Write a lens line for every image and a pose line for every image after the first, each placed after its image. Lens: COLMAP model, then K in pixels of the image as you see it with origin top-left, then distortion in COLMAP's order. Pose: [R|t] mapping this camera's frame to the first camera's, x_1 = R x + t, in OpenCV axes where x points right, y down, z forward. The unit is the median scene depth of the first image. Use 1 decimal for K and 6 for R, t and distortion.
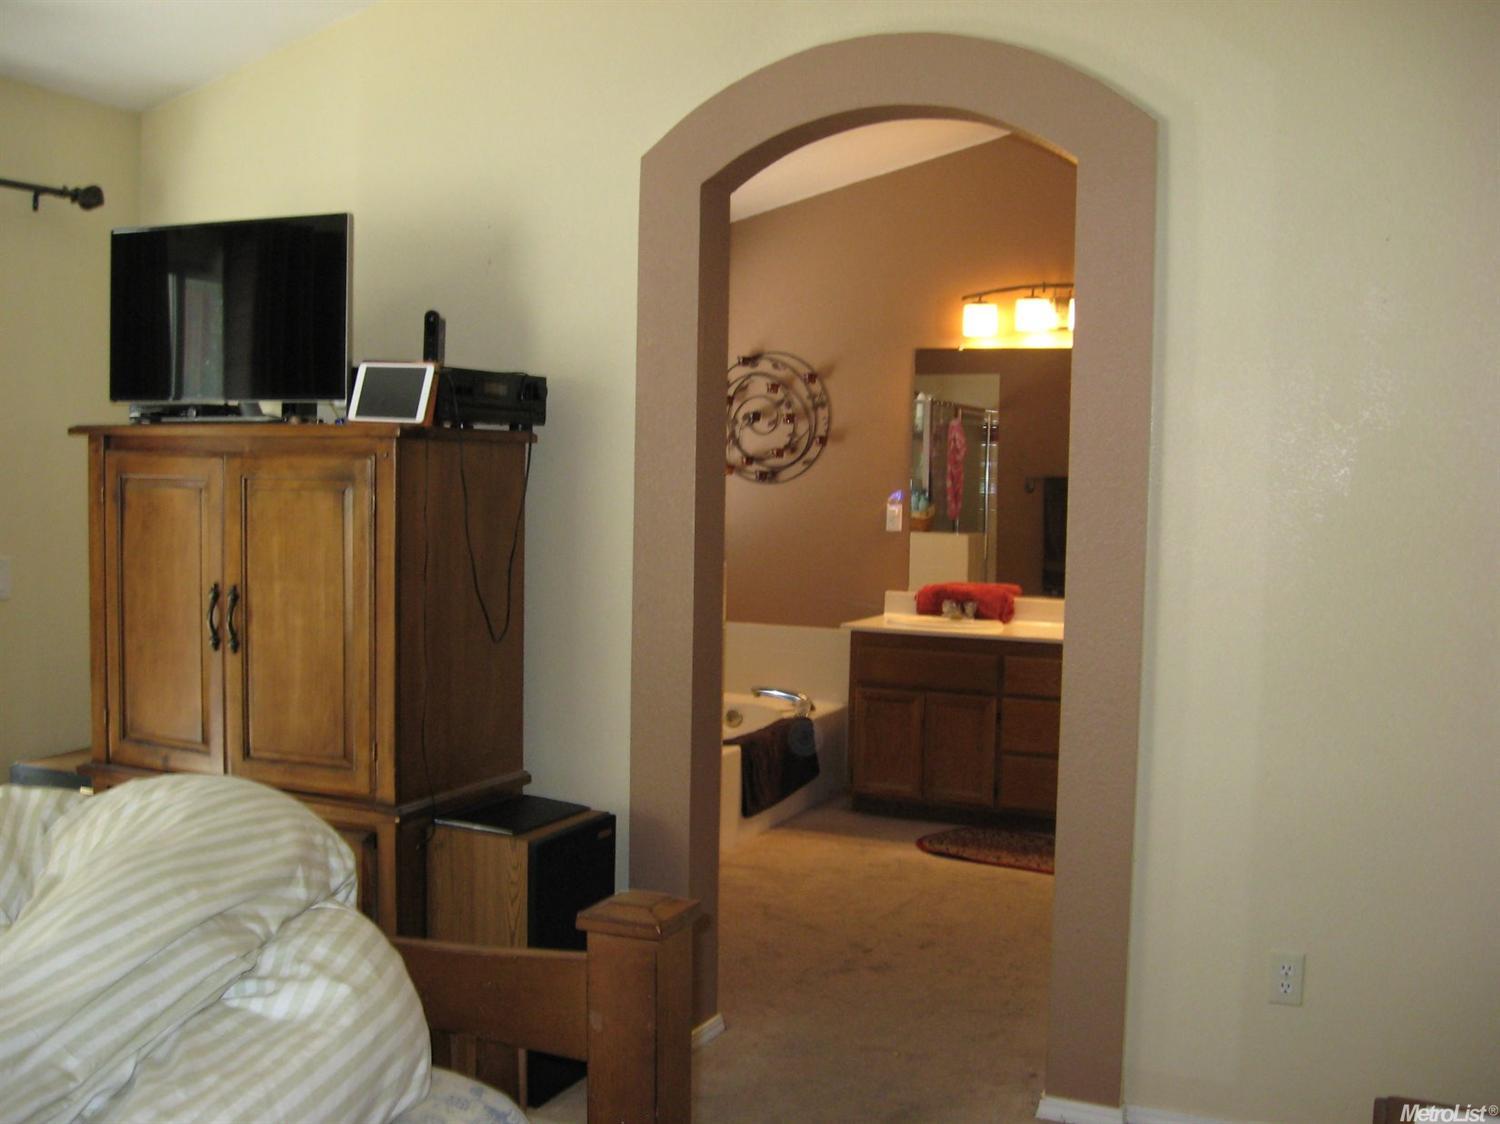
lens RADIAL K [[1558.6, 0, 750.0], [0, 1558.6, 562.0], [0, 0, 1]] dist [-0.181142, 0.202294]
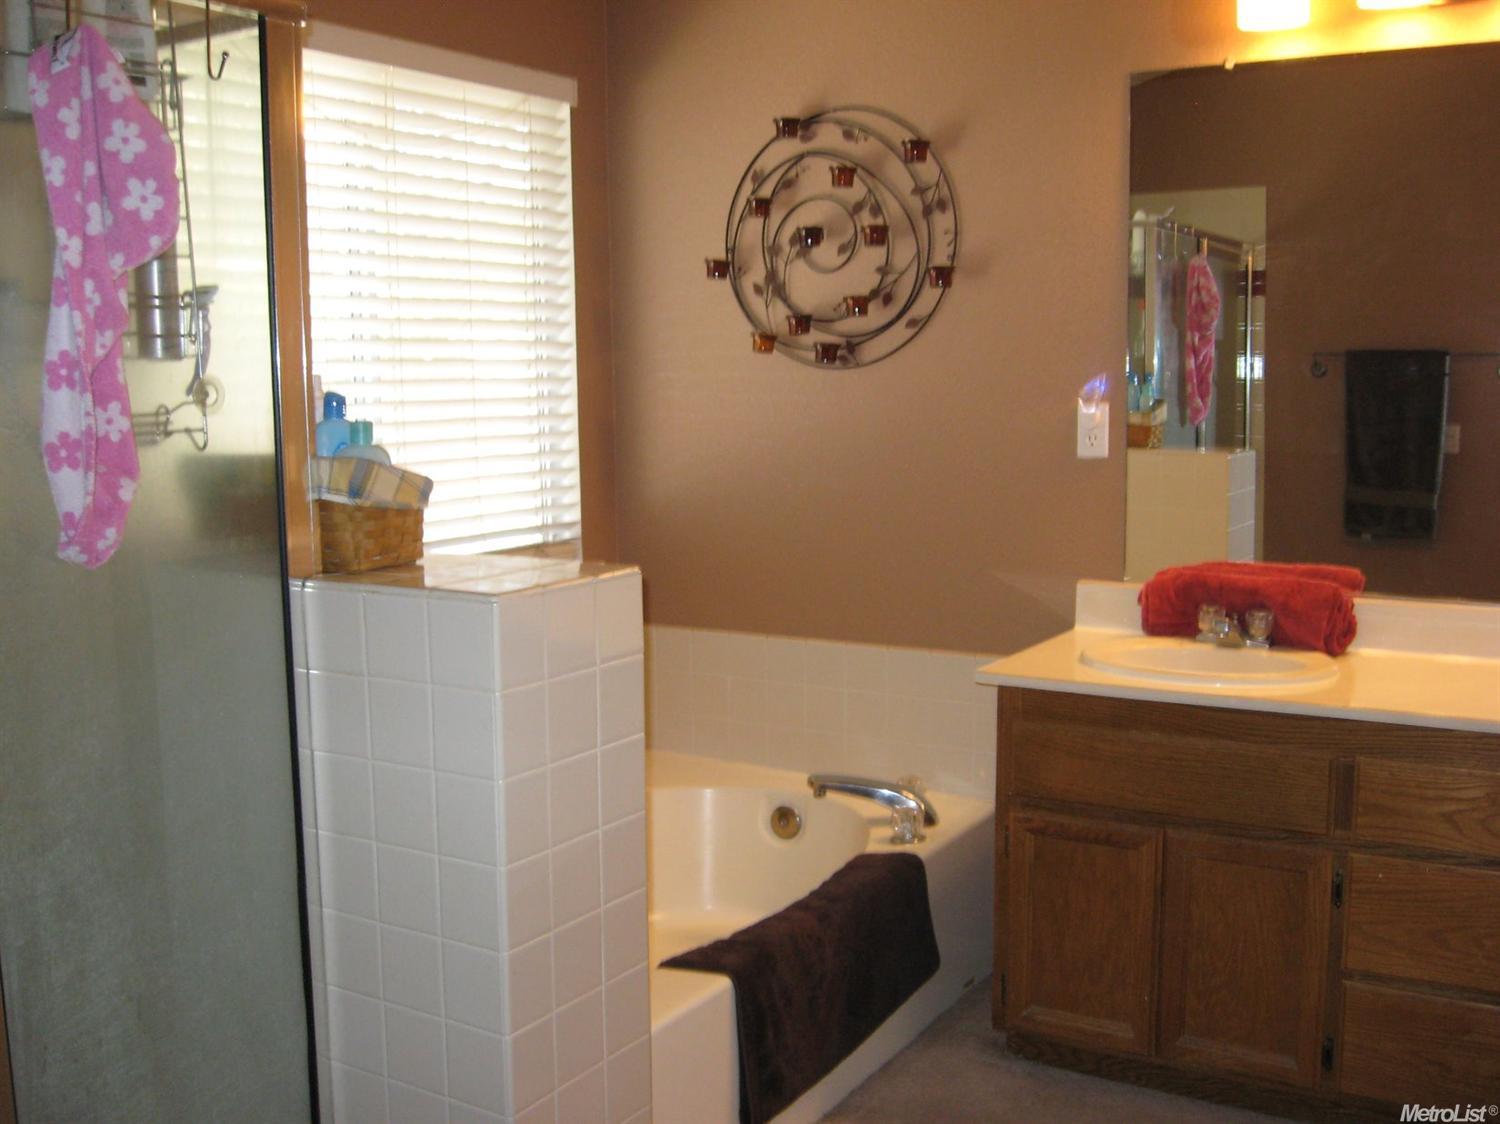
lens RADIAL K [[1558.6, 0, 750.0], [0, 1558.6, 562.0], [0, 0, 1]] dist [-0.181142, 0.202294]
pose [[0.990555, -0.018019, -0.135930, 0.050494], [0.026530, 0.997781, 0.061063, -0.019211], [0.134528, -0.064093, 0.988835, 0.497465]]
